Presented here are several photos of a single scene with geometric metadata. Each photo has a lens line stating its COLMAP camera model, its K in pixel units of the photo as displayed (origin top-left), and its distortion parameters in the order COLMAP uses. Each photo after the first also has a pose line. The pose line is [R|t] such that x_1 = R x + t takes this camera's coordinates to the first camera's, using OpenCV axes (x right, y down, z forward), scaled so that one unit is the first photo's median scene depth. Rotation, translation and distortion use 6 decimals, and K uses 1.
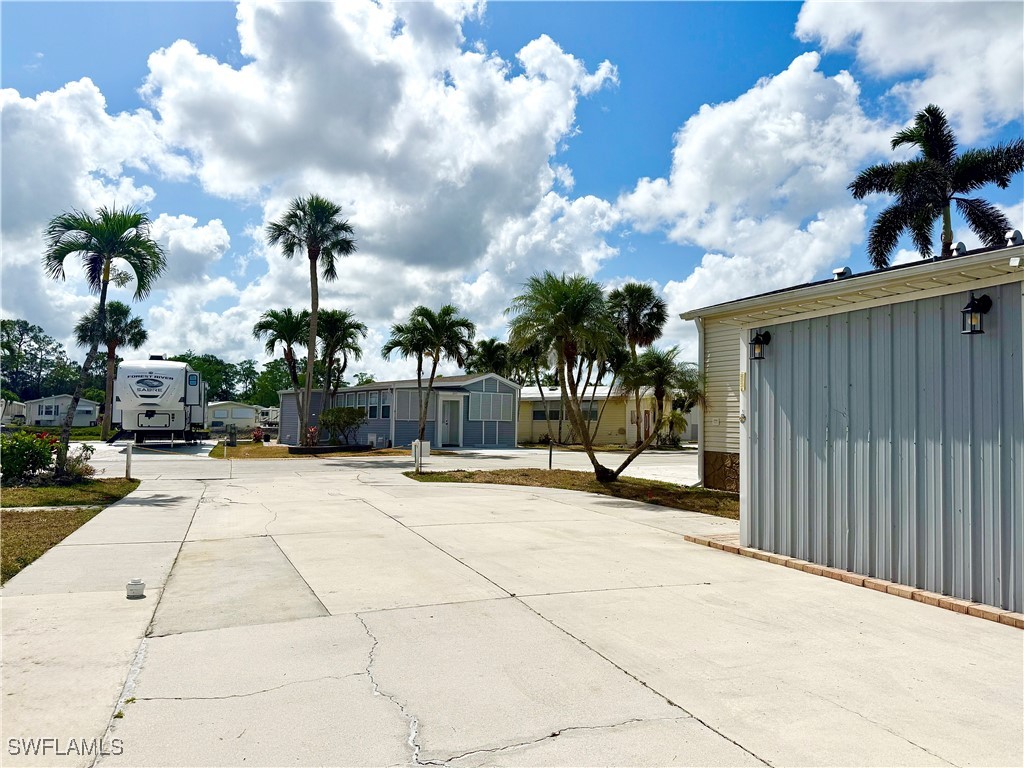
lens RADIAL K [[723.6, 0, 512.0], [0, 723.6, 384.0], [0, 0, 1]] dist [0.004125, -0.003904]
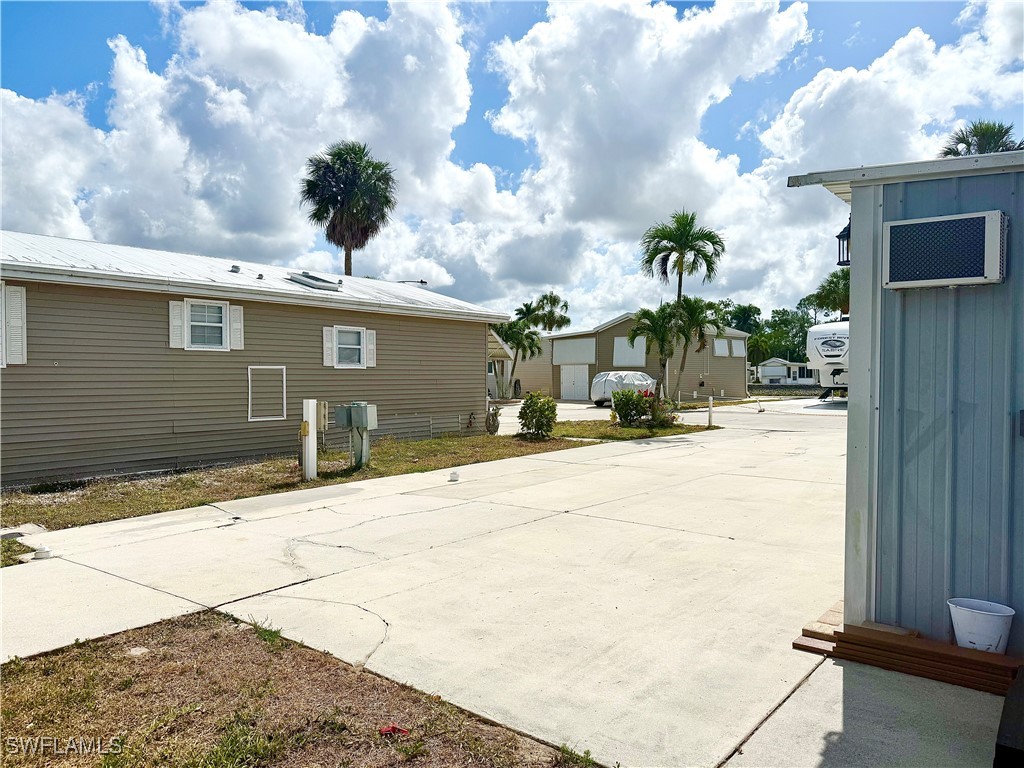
lens RADIAL K [[718.8, 0, 517.0], [0, 718.8, 401.7], [0, 0, 1]] dist [0.047297, 0.000307]
pose [[0.505409, 0.020462, -0.862637, 0.295083], [0.051244, 0.997243, 0.053679, 0.004329], [0.861357, -0.071334, 0.502967, 0.072873]]
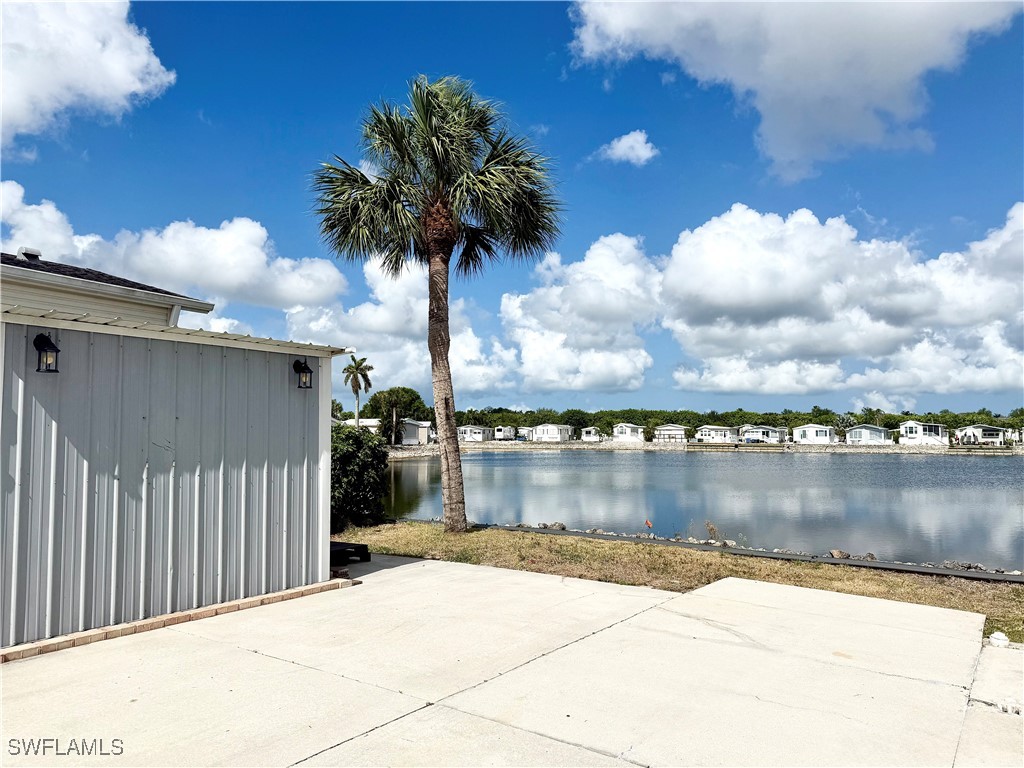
lens RADIAL K [[718.8, 0, 517.0], [0, 718.8, 401.7], [0, 0, 1]] dist [0.047297, 0.000307]
pose [[-0.549195, 0.029355, 0.835179, -0.187607], [-0.057418, 0.995696, -0.072753, 0.008048], [-0.833720, -0.087910, -0.545145, 0.368162]]
